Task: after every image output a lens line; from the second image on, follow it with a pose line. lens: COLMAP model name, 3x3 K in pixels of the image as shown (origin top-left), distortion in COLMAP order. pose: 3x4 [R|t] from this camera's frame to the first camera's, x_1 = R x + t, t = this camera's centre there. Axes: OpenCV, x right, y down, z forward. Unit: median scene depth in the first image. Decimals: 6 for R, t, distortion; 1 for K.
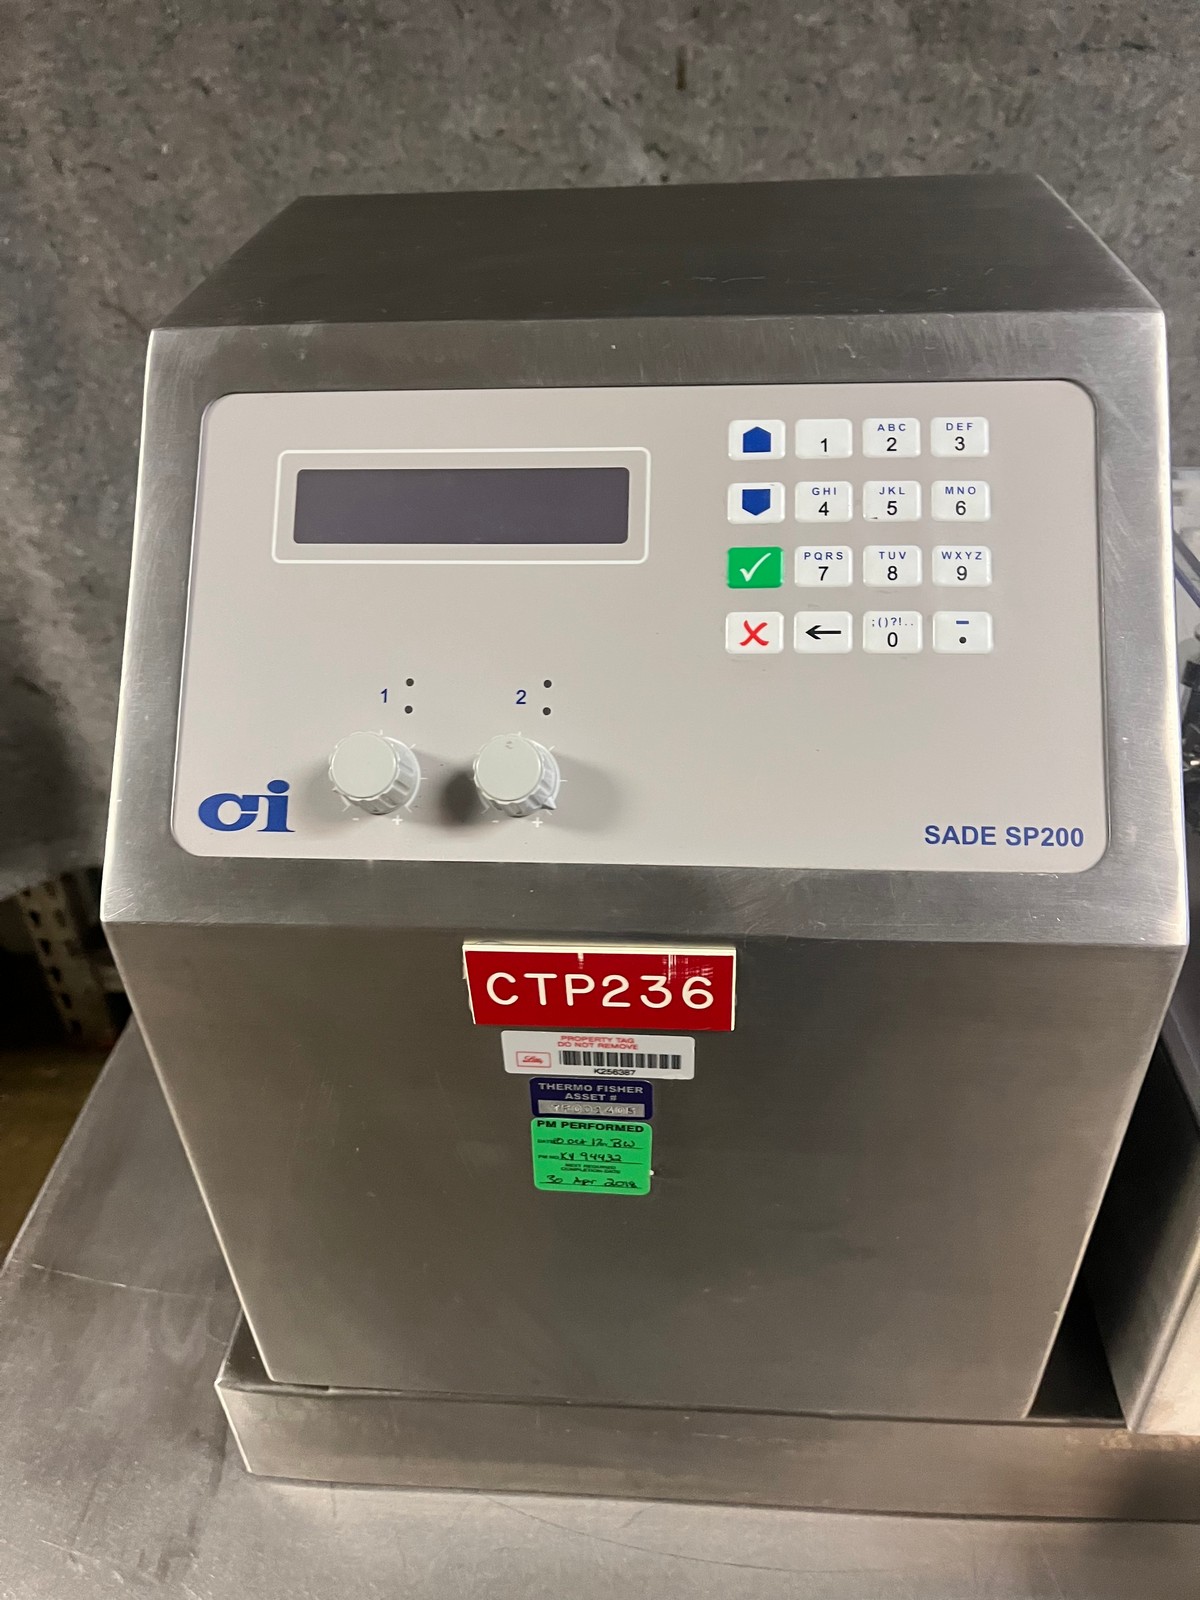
lens RADIAL K [[1234.3, 0, 579.6], [0, 1234.3, 795.4], [0, 0, 1]] dist [0.080630, -0.146262]
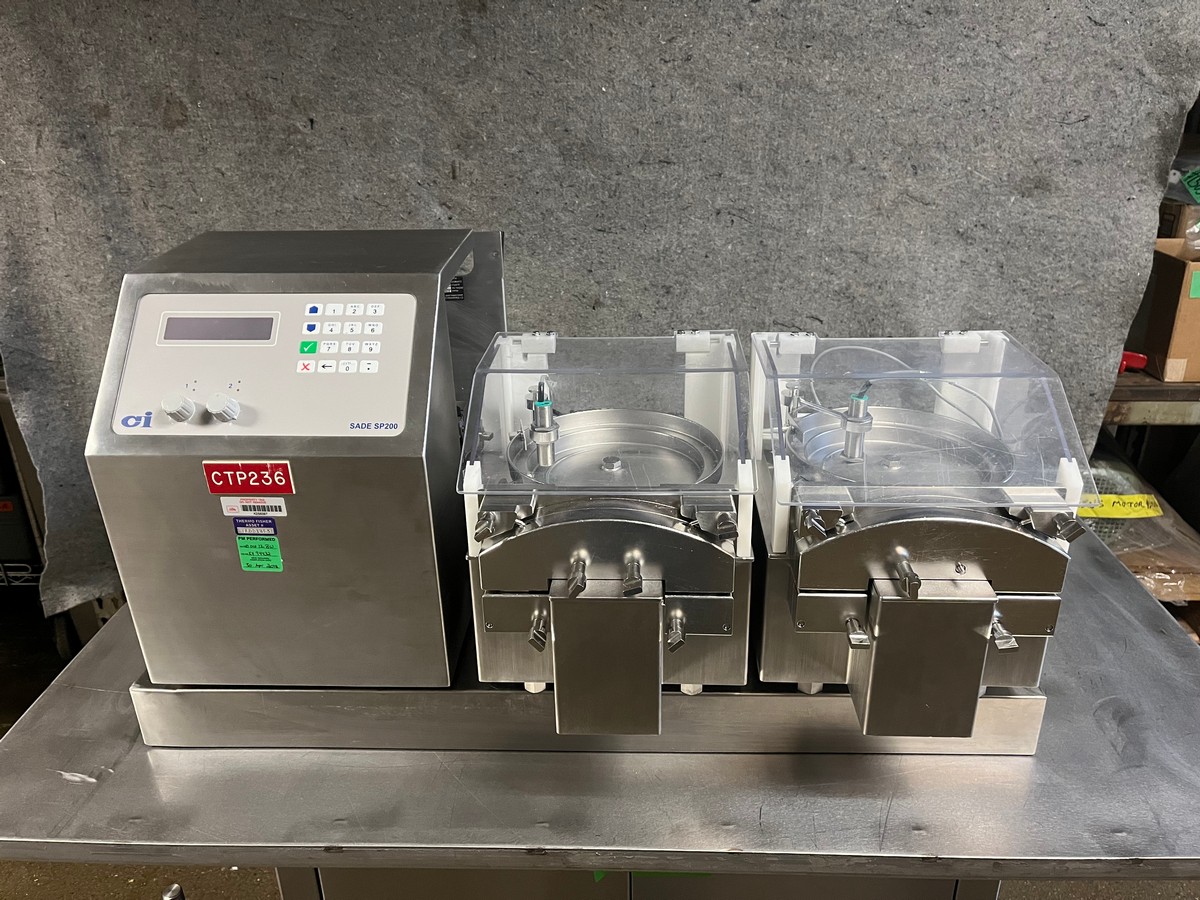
lens RADIAL K [[923.2, 0, 600.0], [0, 923.2, 450.0], [0, 0, 1]] dist [0.008324, 0.002924]
pose [[0.999206, 0.008384, 0.038945, 0.703285], [-0.000618, 0.980748, -0.195278, 0.472520], [-0.039833, 0.195098, 0.979974, -1.144784]]
